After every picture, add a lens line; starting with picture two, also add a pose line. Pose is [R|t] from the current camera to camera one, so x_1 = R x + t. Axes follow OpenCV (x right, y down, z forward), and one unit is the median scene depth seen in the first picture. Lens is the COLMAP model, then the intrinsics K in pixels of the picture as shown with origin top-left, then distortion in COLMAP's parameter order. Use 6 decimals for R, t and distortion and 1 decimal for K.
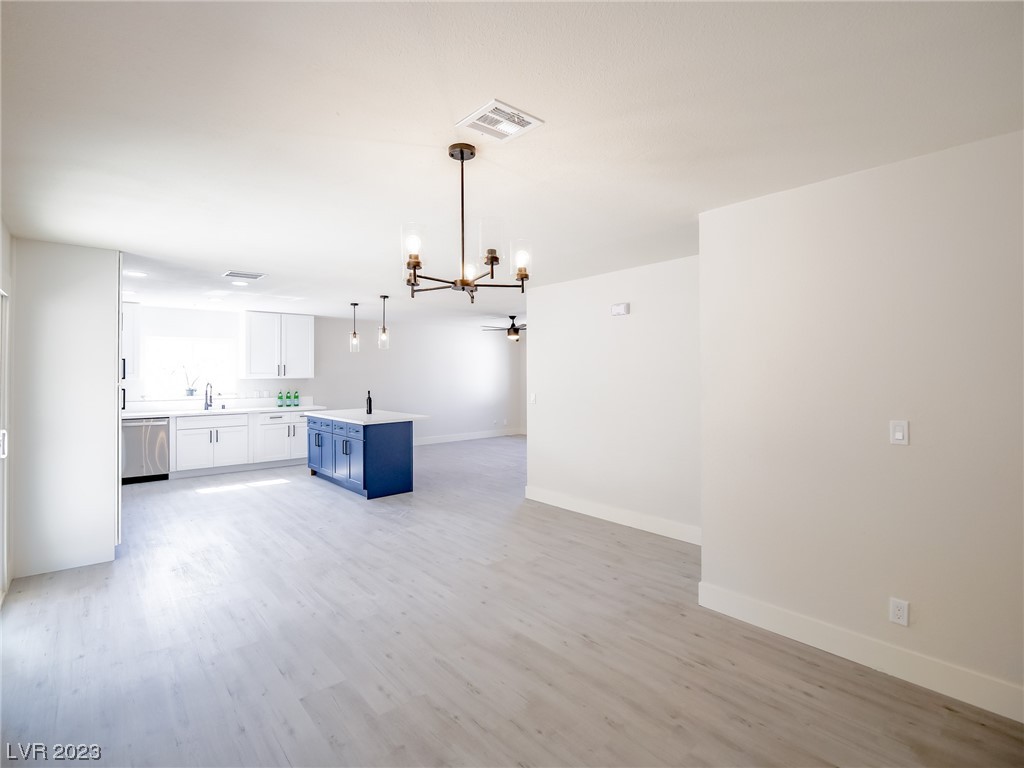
lens RADIAL K [[496.9, 0, 508.8], [0, 496.9, 373.1], [0, 0, 1]] dist [-0.015780, -0.000792]
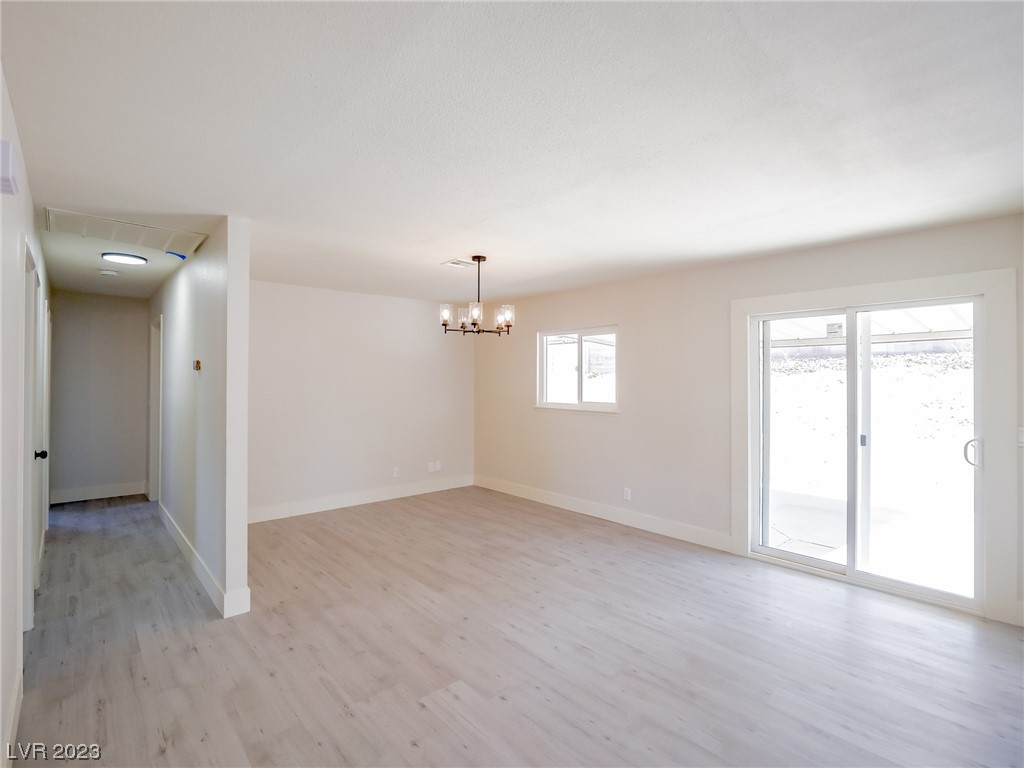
lens RADIAL K [[496.9, 0, 508.8], [0, 496.9, 373.1], [0, 0, 1]] dist [-0.015780, -0.000792]
pose [[-0.999843, 0.002297, -0.017569, -0.054815], [0.002524, 0.999913, -0.012914, 0.000777], [0.017537, -0.012956, -0.999762, 0.906228]]
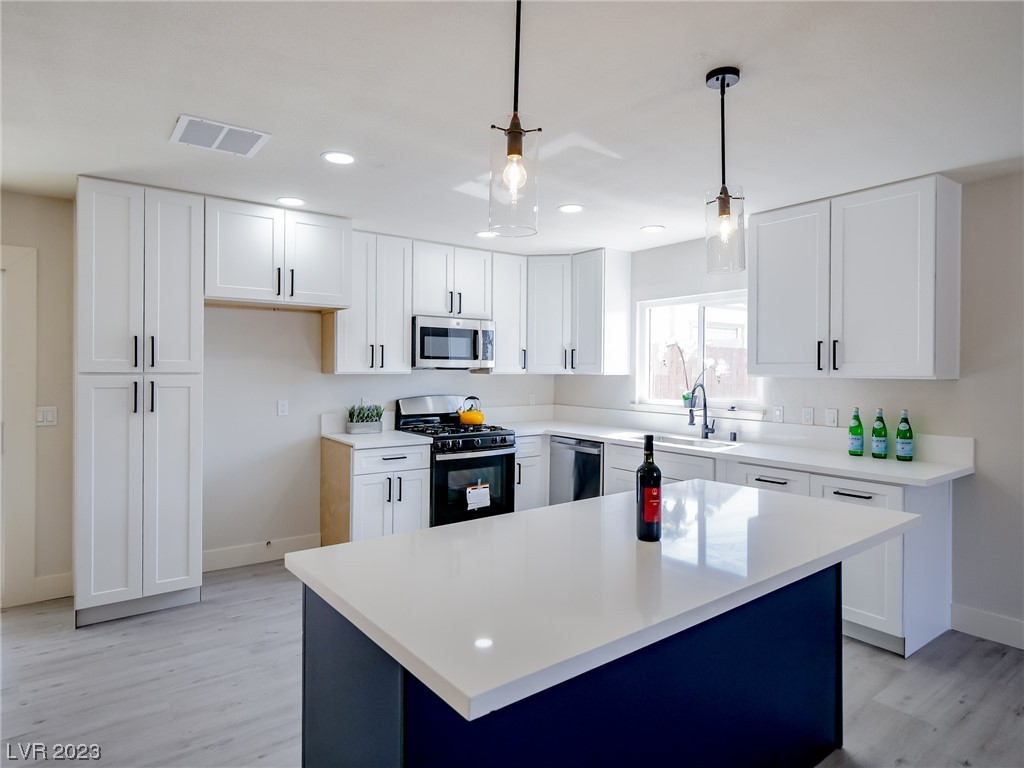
lens RADIAL K [[596.1, 0, 508.1], [0, 596.1, 371.4], [0, 0, 1]] dist [0.003318, -0.001202]
pose [[-0.068858, 0.004962, -0.997614, -0.008378], [-0.006525, 0.999964, 0.005424, 0.006684], [0.997605, 0.006883, -0.068823, 0.939945]]
